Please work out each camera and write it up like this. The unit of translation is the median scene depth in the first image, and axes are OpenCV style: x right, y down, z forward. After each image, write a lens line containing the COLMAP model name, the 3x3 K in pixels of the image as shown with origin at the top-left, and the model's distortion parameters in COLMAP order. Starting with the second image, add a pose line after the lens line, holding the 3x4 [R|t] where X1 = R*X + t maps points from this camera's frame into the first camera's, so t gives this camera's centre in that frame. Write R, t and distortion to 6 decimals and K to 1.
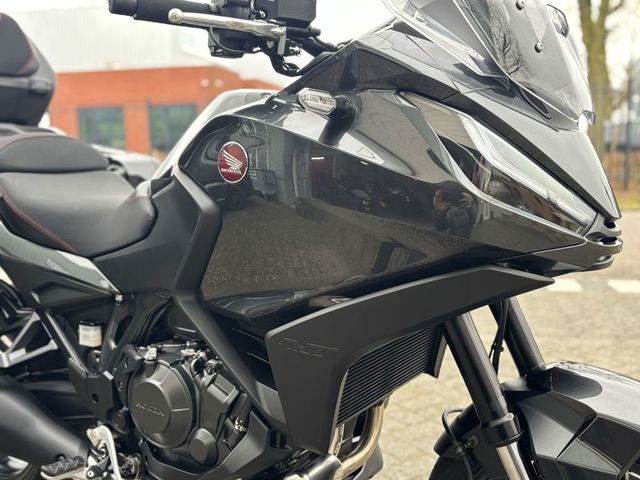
lens RADIAL K [[670.5, 0, 321.5], [0, 670.5, 239.4], [0, 0, 1]] dist [0.028219, 0.000000]
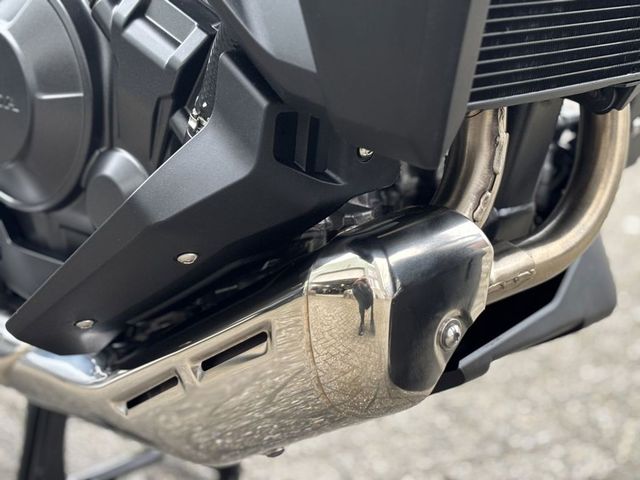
lens RADIAL K [[1236.9, 0, 319.3], [0, 1236.9, 240.0], [0, 0, 1]] dist [0.011008, 0.000000]
pose [[0.986009, 0.044746, -0.160575, 0.042703], [-0.023248, 0.990797, 0.133345, 0.243938], [0.165064, -0.127746, 0.977975, 0.362420]]
